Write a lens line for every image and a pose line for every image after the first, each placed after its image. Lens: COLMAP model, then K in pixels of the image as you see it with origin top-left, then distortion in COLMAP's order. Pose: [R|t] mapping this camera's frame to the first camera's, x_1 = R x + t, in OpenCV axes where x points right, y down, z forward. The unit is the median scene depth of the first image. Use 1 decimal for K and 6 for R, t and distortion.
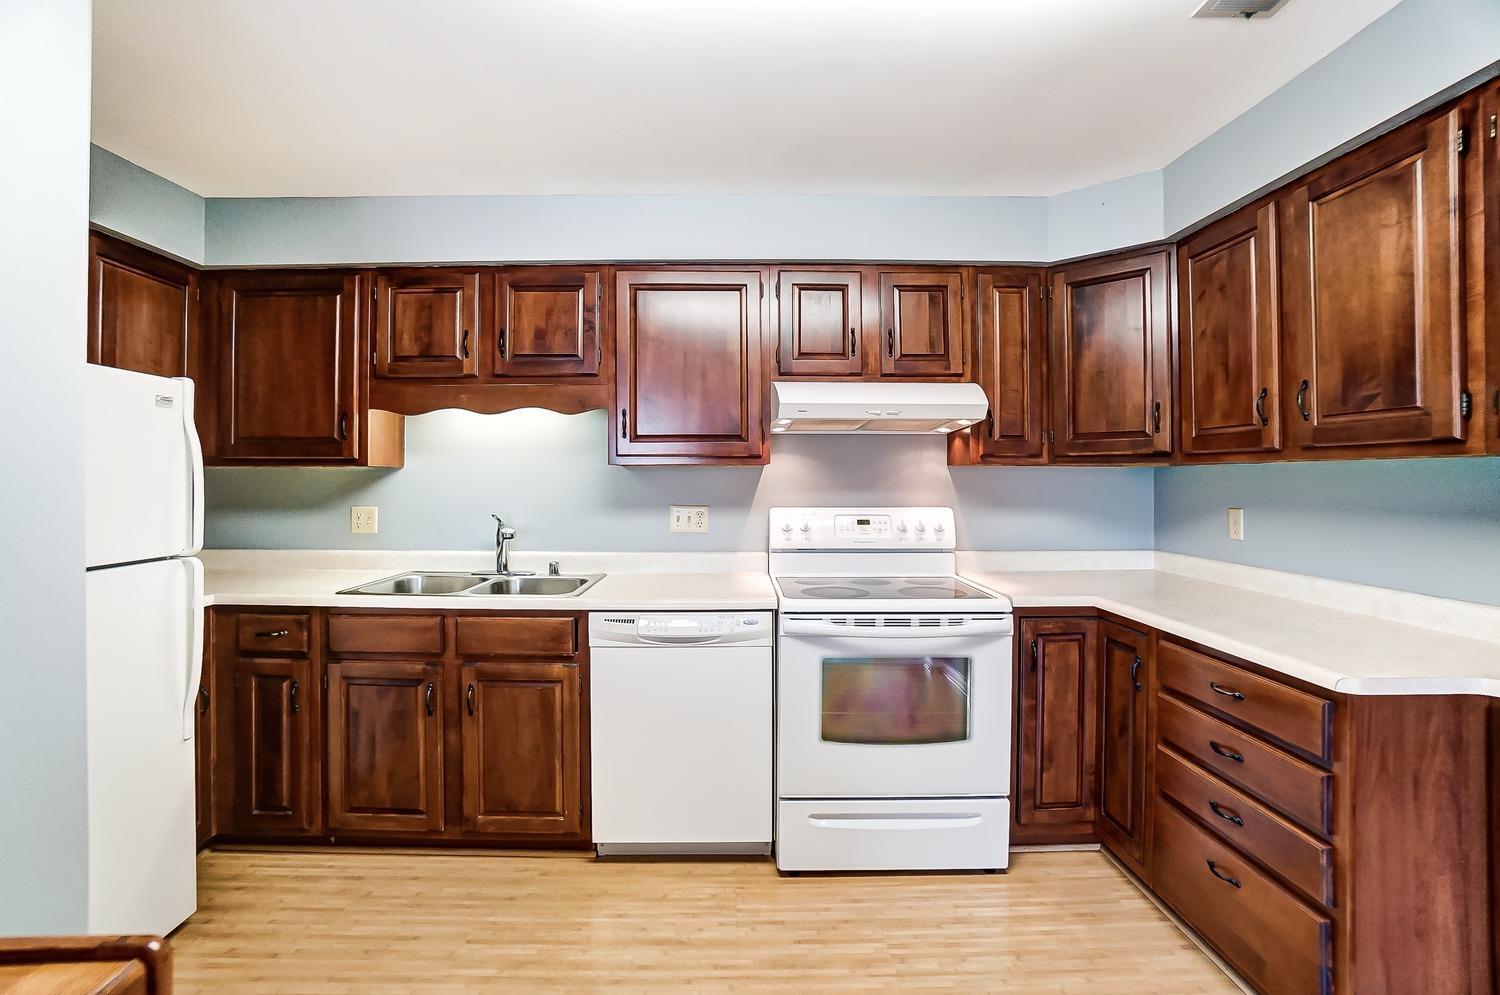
lens RADIAL K [[671.6, 0, 743.1], [0, 671.6, 479.5], [0, 0, 1]] dist [-0.050073, 0.013292]
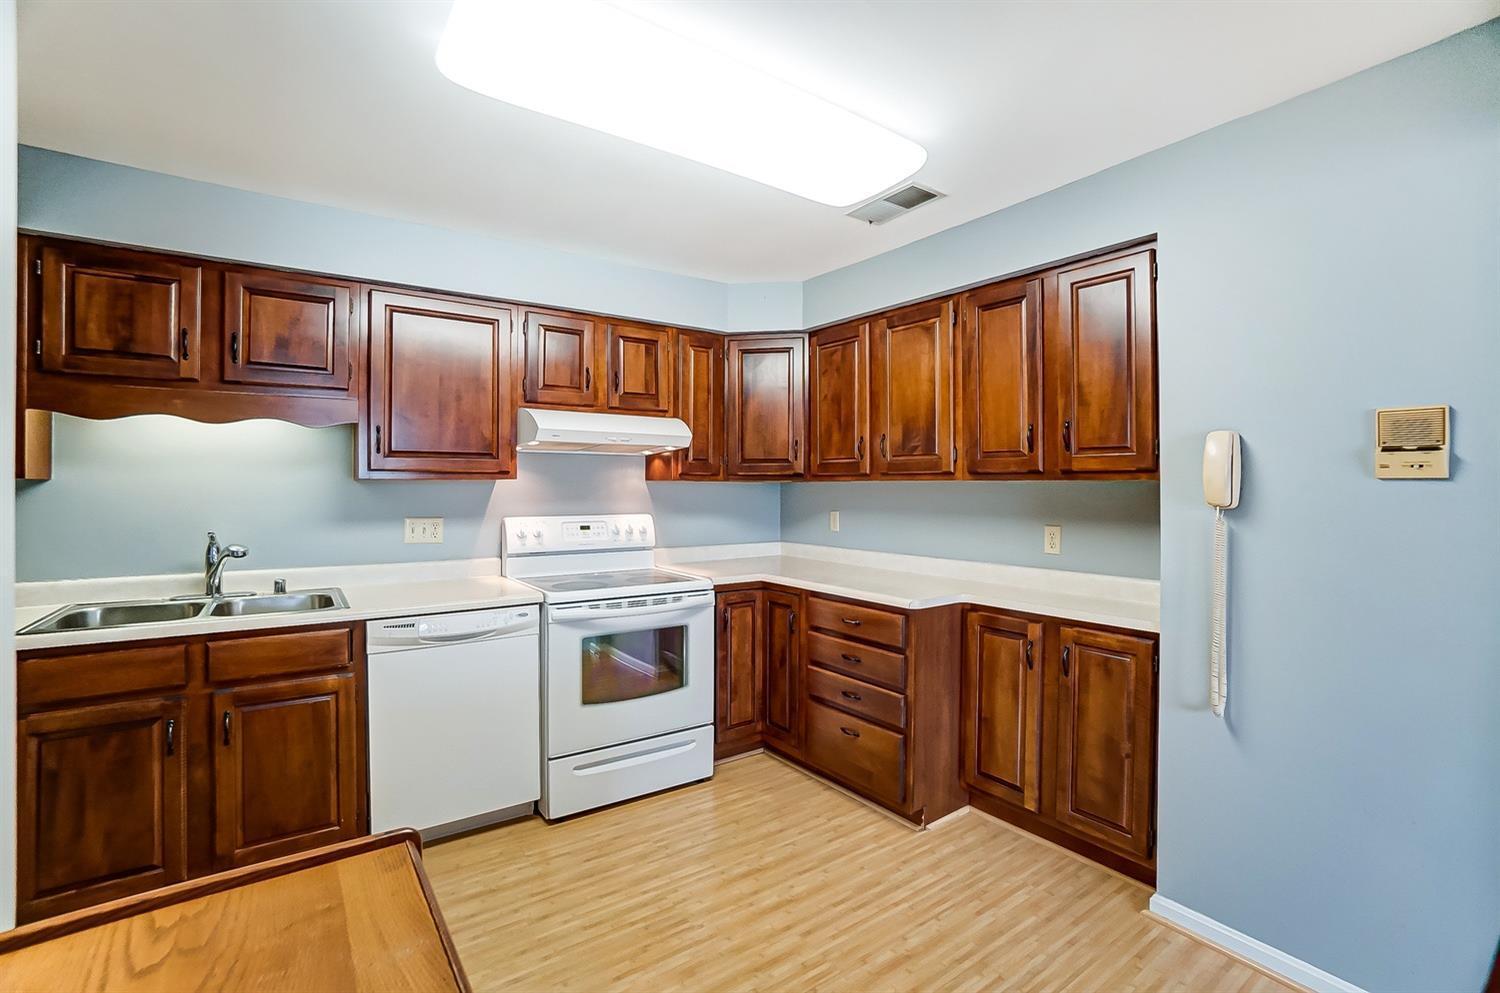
lens RADIAL K [[671.6, 0, 746.7], [0, 671.6, 491.1], [0, 0, 1]] dist [-0.050073, 0.013292]
pose [[0.823391, -0.003030, 0.567466, -0.321566], [-0.001137, 0.999975, 0.006988, -0.012252], [-0.567473, -0.006399, 0.823367, -0.179586]]
